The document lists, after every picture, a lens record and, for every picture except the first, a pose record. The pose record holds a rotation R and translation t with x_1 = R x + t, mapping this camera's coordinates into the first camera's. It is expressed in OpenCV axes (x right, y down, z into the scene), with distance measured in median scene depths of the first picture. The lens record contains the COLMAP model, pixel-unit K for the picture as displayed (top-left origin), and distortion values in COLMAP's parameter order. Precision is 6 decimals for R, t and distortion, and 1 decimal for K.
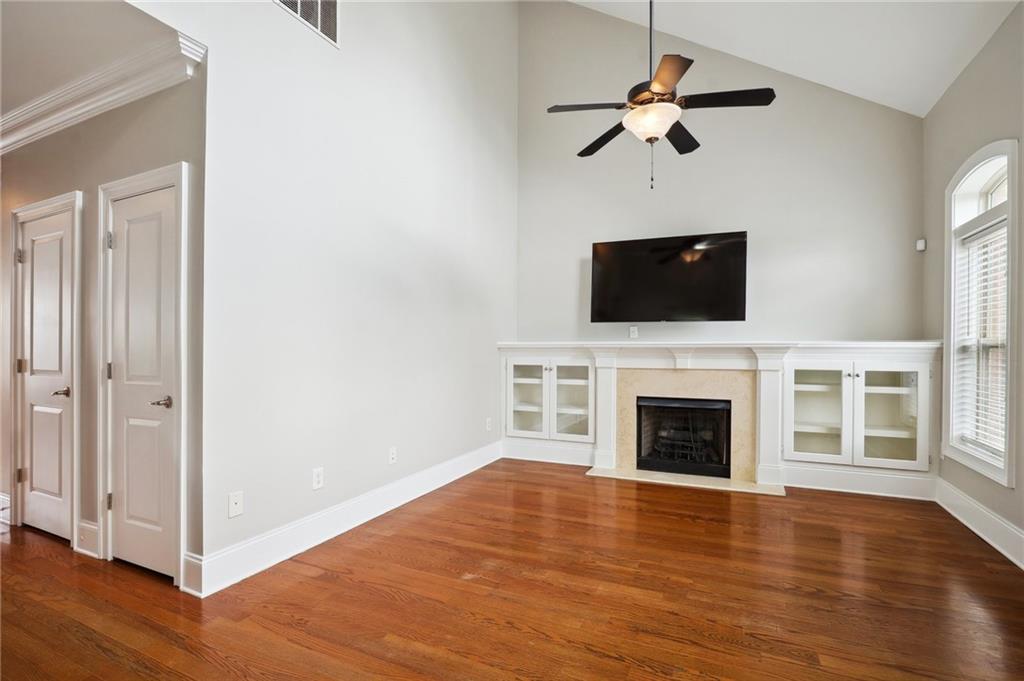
lens RADIAL K [[481.6, 0, 508.2], [0, 481.6, 346.9], [0, 0, 1]] dist [-0.012993, 0.001204]
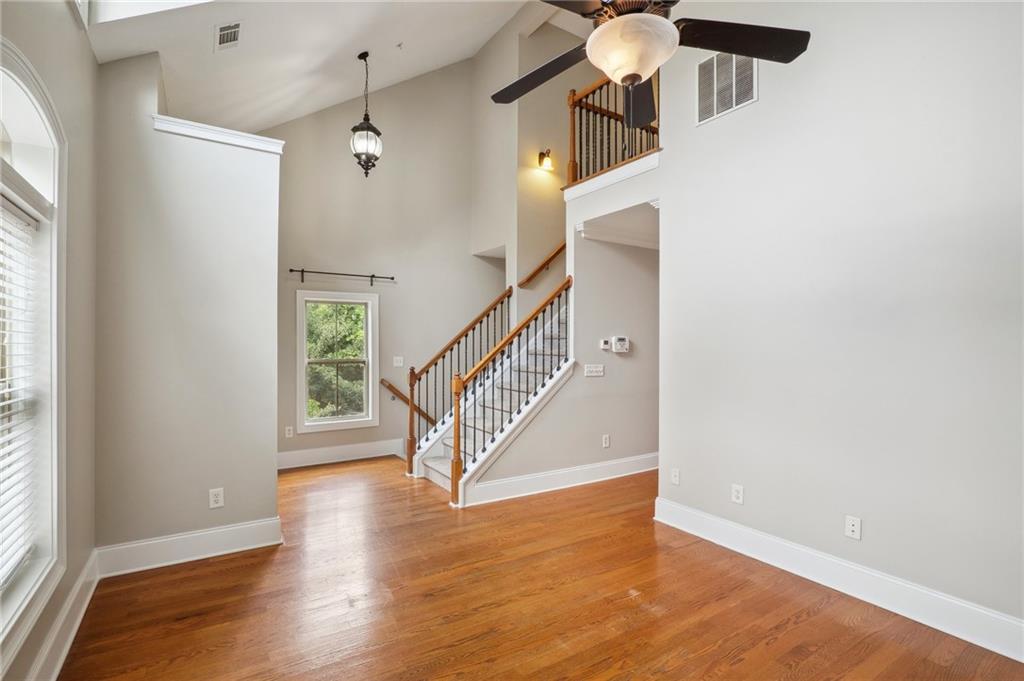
lens RADIAL K [[483.2, 0, 512.0], [0, 483.2, 340.5], [0, 0, 1]] dist [-0.000799, 0.000382]
pose [[-0.520271, -0.006792, -0.853974, 0.880431], [-0.006154, 0.999972, -0.004204, -0.086305], [0.853979, 0.003068, -0.520298, 1.150683]]
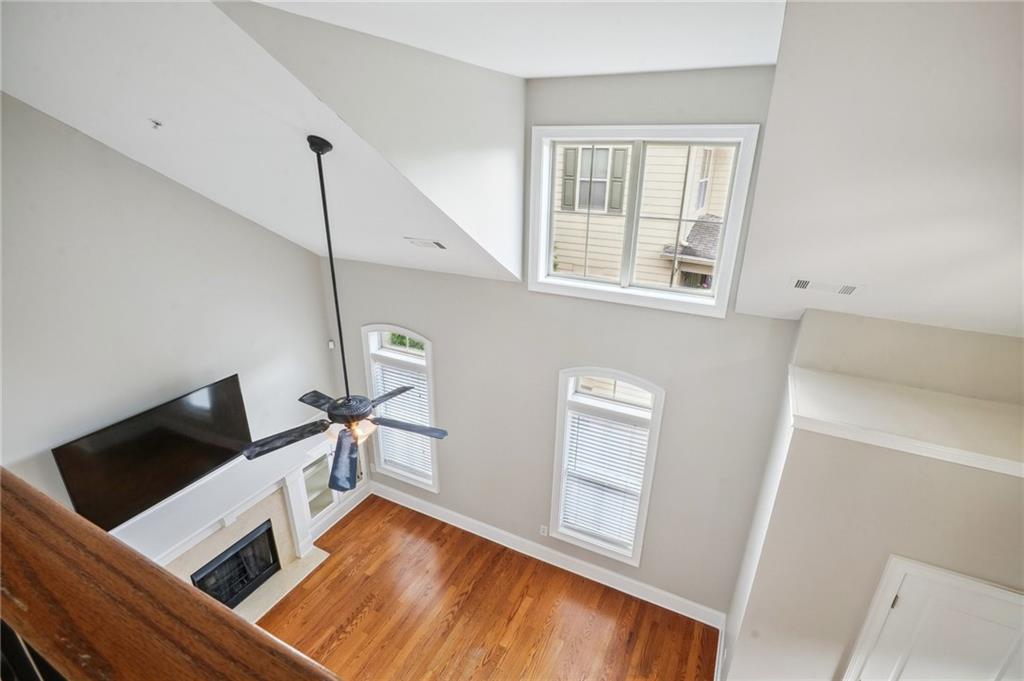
lens RADIAL K [[481.6, 0, 508.2], [0, 481.6, 346.9], [0, 0, 1]] dist [-0.012993, 0.001204]
pose [[0.021239, -0.372518, 0.927782, -0.637081], [-0.008770, 0.927886, 0.372761, -1.021585], [-0.999736, -0.016054, 0.016441, 0.600065]]
